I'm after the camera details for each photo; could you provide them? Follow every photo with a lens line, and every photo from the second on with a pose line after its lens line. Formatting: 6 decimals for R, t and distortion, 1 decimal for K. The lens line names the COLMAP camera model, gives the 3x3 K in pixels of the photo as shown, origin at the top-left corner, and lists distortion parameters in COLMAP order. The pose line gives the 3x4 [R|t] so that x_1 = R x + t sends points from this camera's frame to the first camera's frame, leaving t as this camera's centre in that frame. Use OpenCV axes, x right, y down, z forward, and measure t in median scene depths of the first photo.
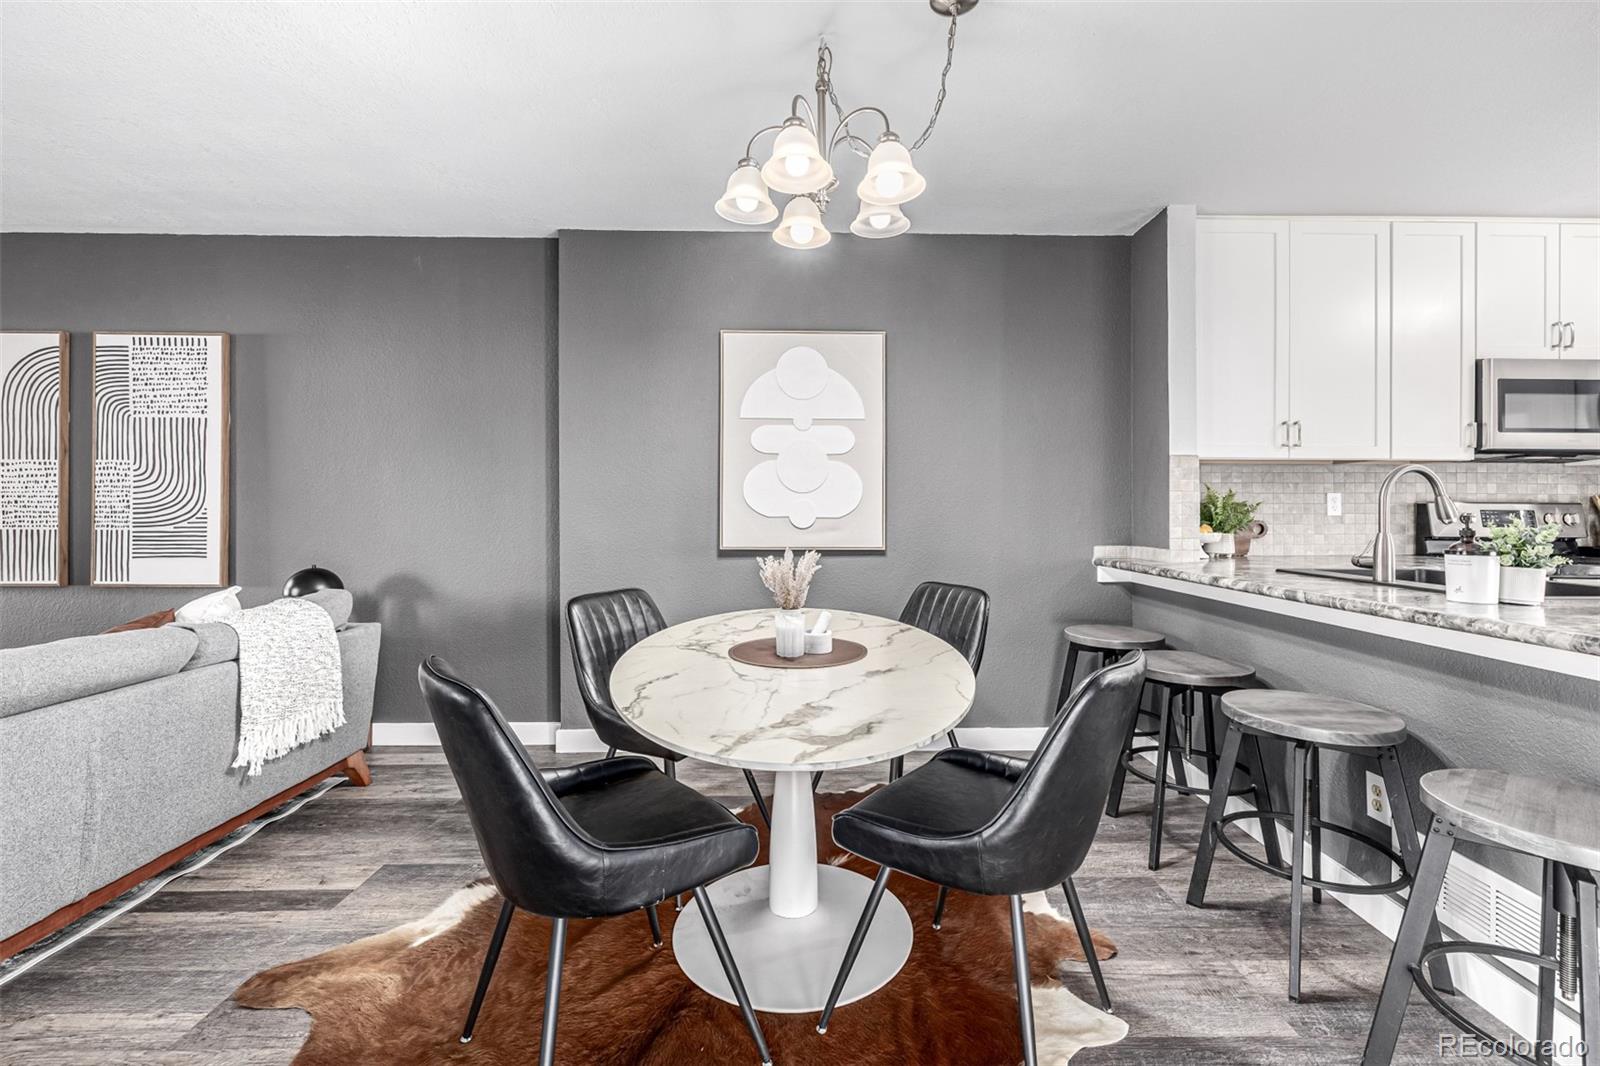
lens RADIAL K [[680.8, 0, 817.9], [0, 680.8, 512.7], [0, 0, 1]] dist [0.003154, -0.000879]
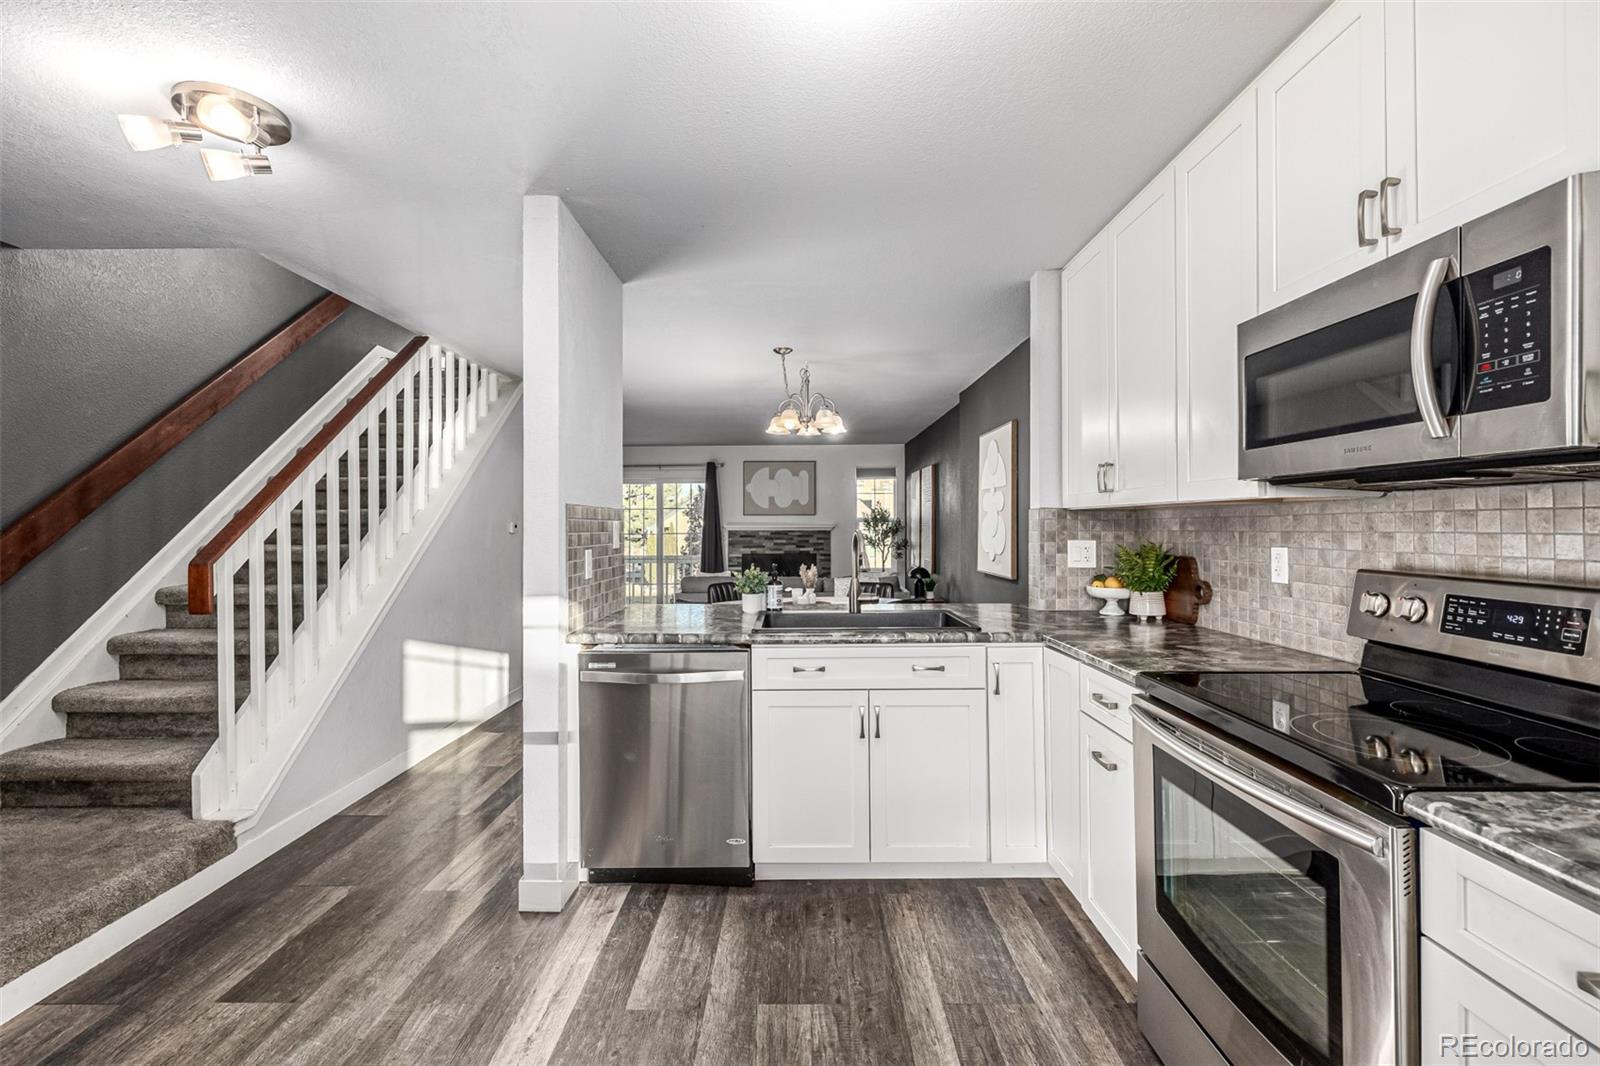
lens RADIAL K [[680.8, 0, 791.4], [0, 680.8, 521.2], [0, 0, 1]] dist [0.003154, -0.000879]
pose [[-0.030677, -0.008381, -0.999494, 1.486997], [0.001611, 0.999963, -0.008435, -0.051283], [0.999528, -0.001869, -0.030662, 0.602056]]
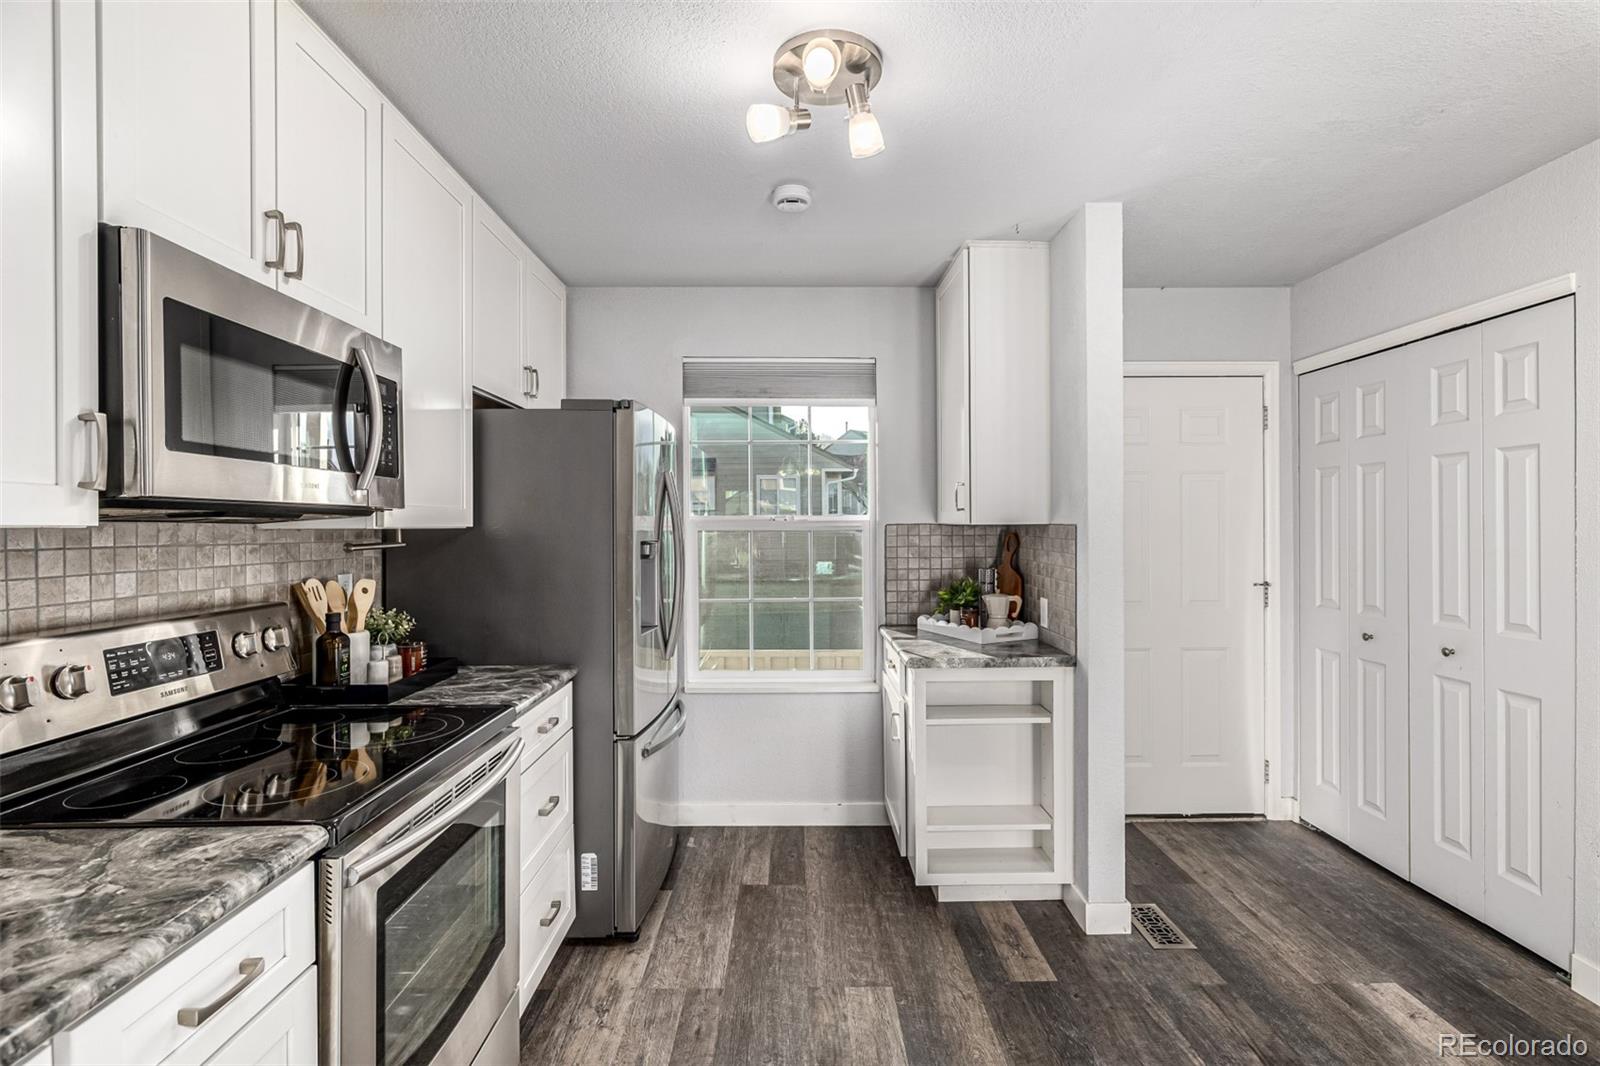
lens RADIAL K [[754.6, 0, 804.9], [0, 754.6, 525.5], [0, 0, 1]] dist [-0.002827, 0.000861]
pose [[0.004135, -0.002194, 0.999989, 0.578907], [0.009870, 0.999949, 0.002153, -0.072672], [-0.999943, 0.009861, 0.004157, 0.634854]]
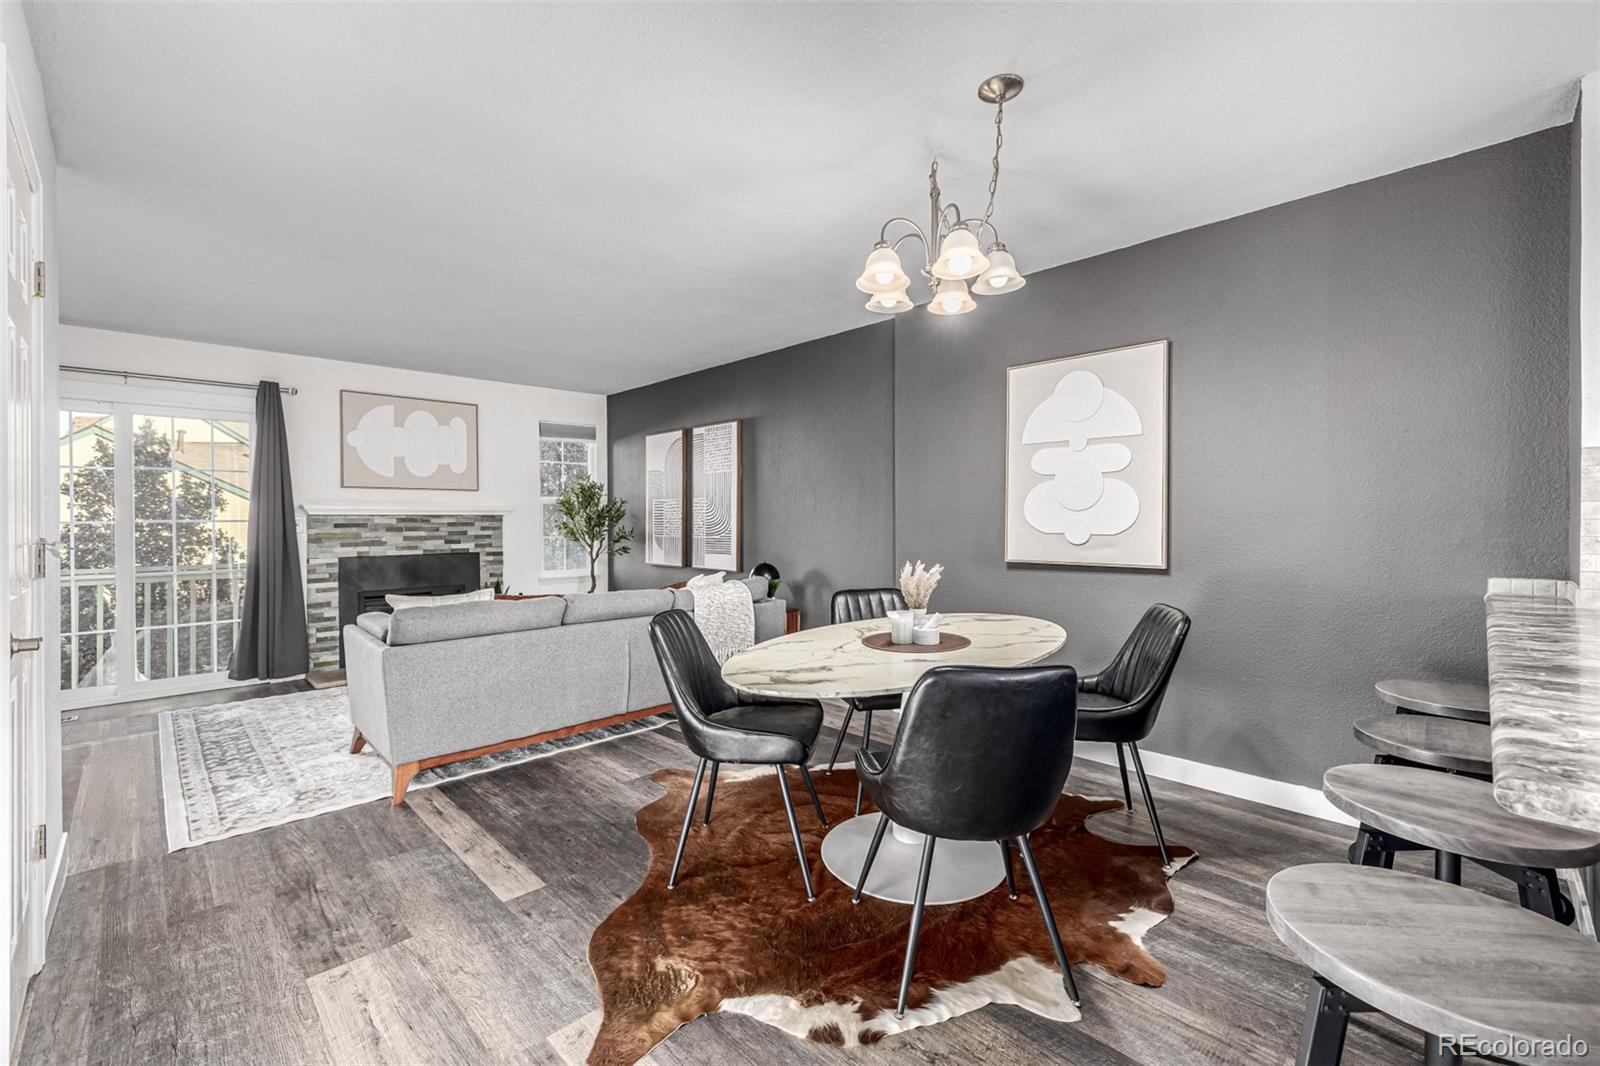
lens RADIAL K [[680.8, 0, 794.8], [0, 680.8, 522.1], [0, 0, 1]] dist [0.003154, -0.000879]
pose [[0.679141, -0.003088, -0.734001, 0.446116], [0.003984, 0.999992, -0.000521, -0.012693], [0.733997, -0.002571, 0.679148, -0.023532]]
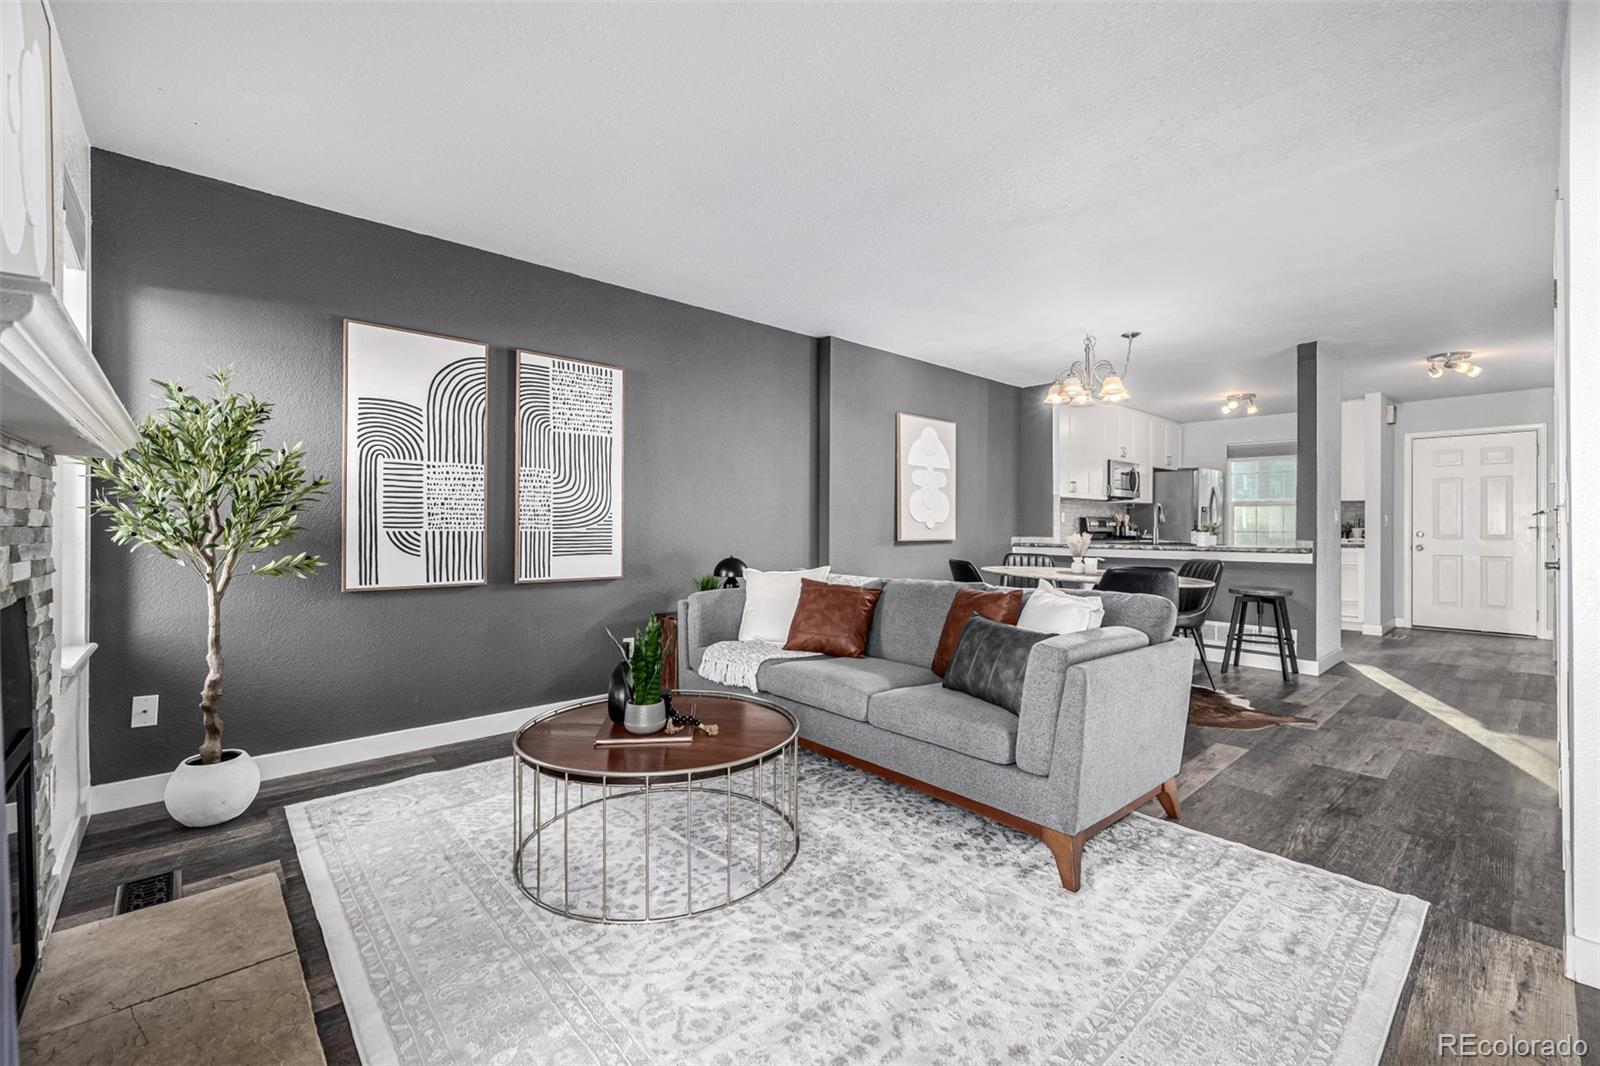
lens RADIAL K [[680.8, 0, 795.3], [0, 680.8, 522.9], [0, 0, 1]] dist [0.003154, -0.000879]
pose [[0.753120, 0.003588, 0.657874, -1.453793], [0.000529, 0.999982, -0.006060, 0.018653], [-0.657883, 0.004912, 0.753104, -0.109790]]
